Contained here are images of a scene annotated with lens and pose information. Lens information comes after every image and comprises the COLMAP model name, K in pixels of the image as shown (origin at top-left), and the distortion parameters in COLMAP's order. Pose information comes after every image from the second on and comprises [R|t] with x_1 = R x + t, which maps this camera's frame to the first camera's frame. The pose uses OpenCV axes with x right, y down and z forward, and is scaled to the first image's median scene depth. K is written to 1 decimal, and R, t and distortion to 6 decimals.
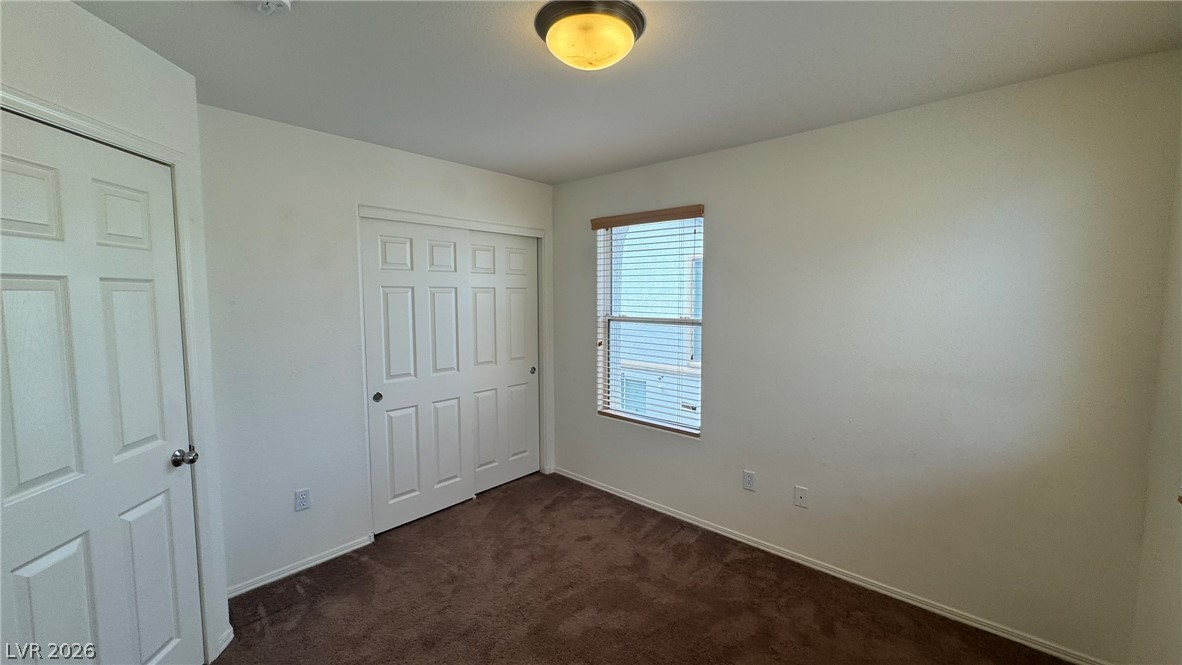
lens RADIAL K [[474.4, 0, 589.9], [0, 474.4, 332.3], [0, 0, 1]] dist [-0.001382, 0.000323]
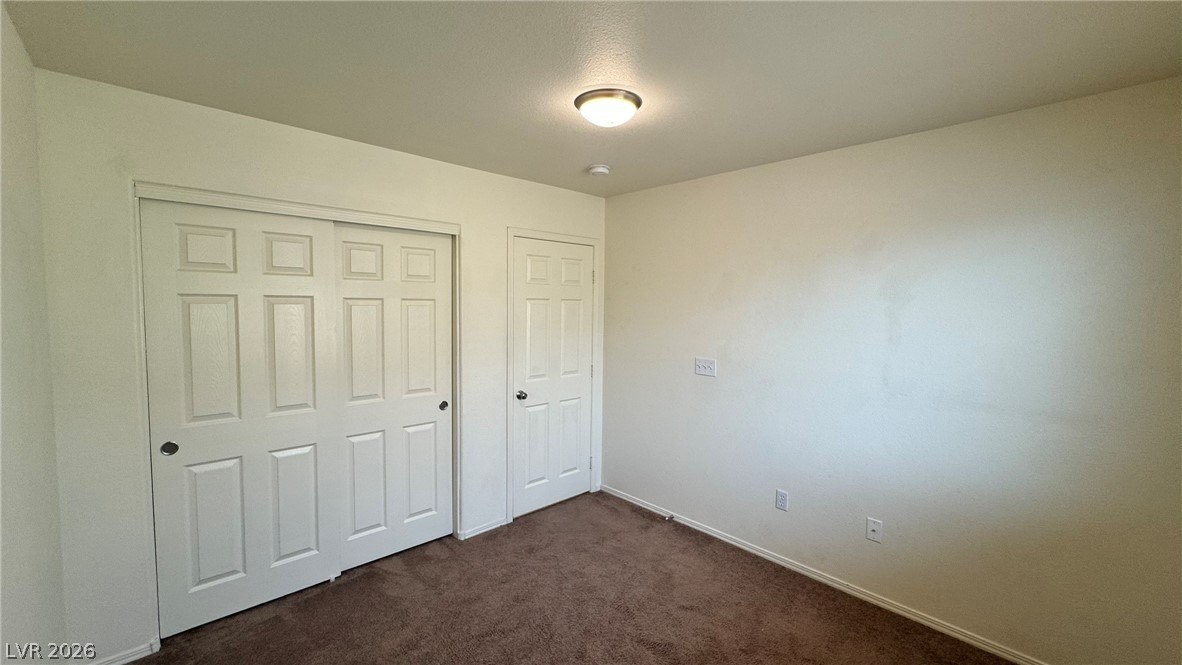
lens RADIAL K [[474.4, 0, 589.9], [0, 474.4, 332.3], [0, 0, 1]] dist [-0.001382, 0.000323]
pose [[0.991960, 0.013985, -0.125773, 0.210849], [-0.017269, 0.999537, -0.025060, -0.023505], [0.125364, 0.027031, 0.991742, 0.267444]]
